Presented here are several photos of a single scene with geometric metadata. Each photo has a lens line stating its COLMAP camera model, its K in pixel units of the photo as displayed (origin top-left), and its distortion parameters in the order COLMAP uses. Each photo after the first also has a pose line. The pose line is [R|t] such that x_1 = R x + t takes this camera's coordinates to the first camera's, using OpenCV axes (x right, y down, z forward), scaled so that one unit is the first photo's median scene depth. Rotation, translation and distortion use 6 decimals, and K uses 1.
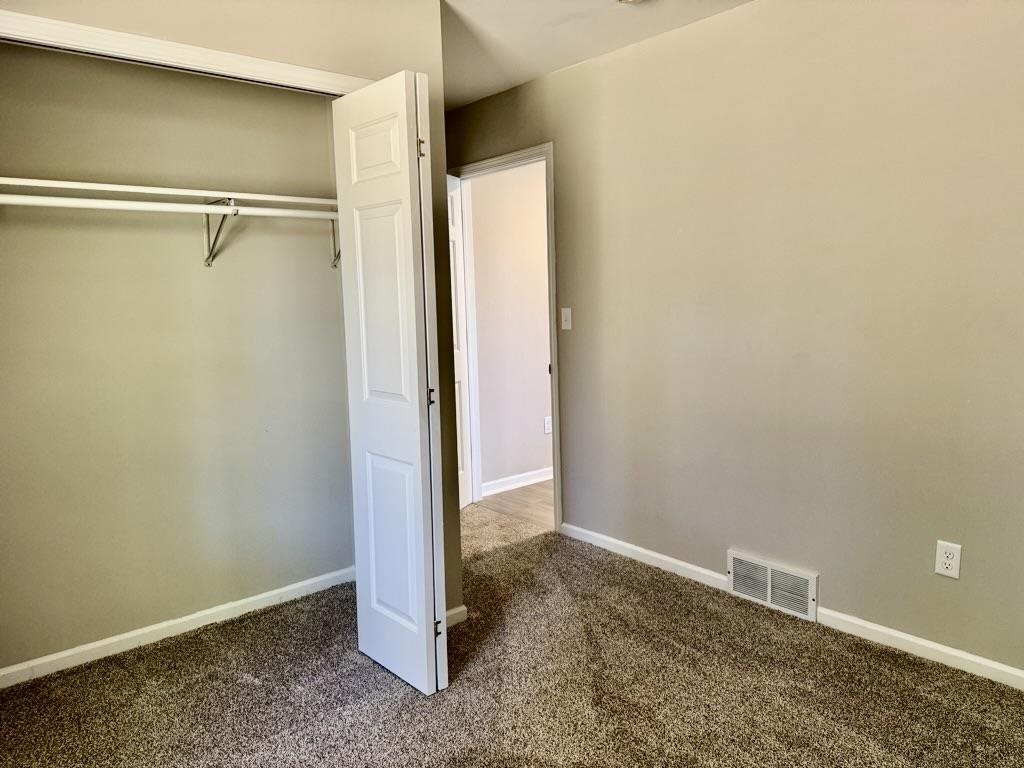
lens RADIAL K [[719.8, 0, 509.8], [0, 719.8, 378.6], [0, 0, 1]] dist [0.104414, -0.134822]
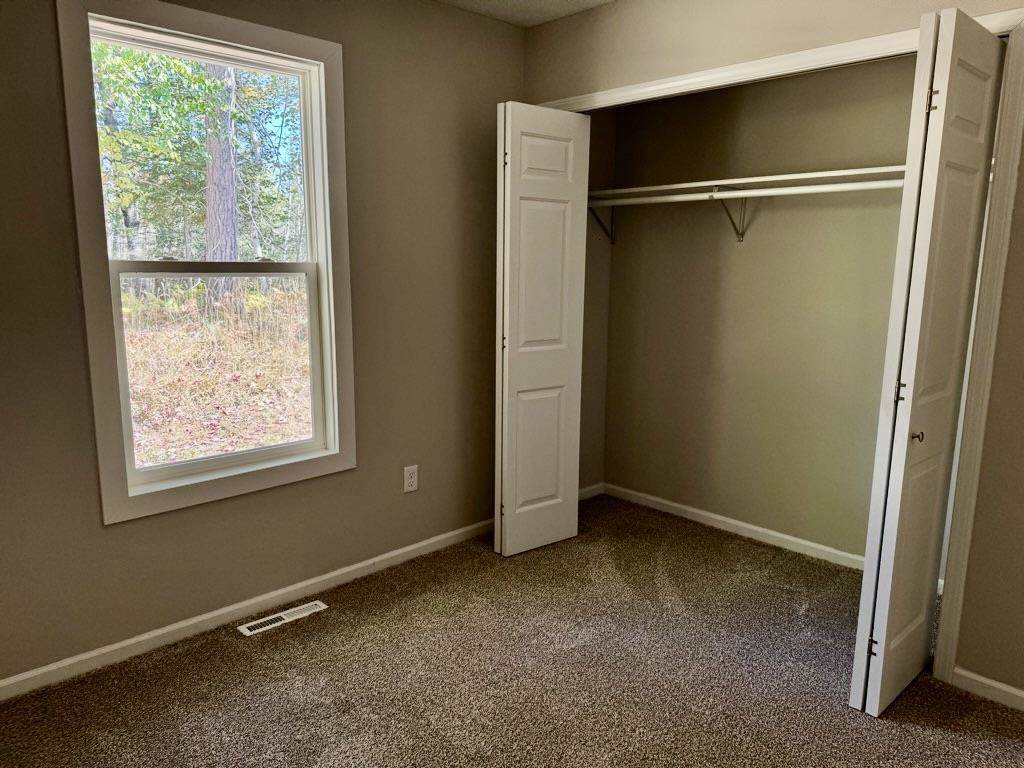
lens RADIAL K [[710.8, 0, 512.0], [0, 710.8, 384.0], [0, 0, 1]] dist [0.000549, -0.000592]
pose [[0.065472, 0.199020, -0.977806, 0.648740], [-0.141151, 0.971902, 0.188367, -0.073440], [0.987821, 0.125686, 0.091724, 0.435083]]
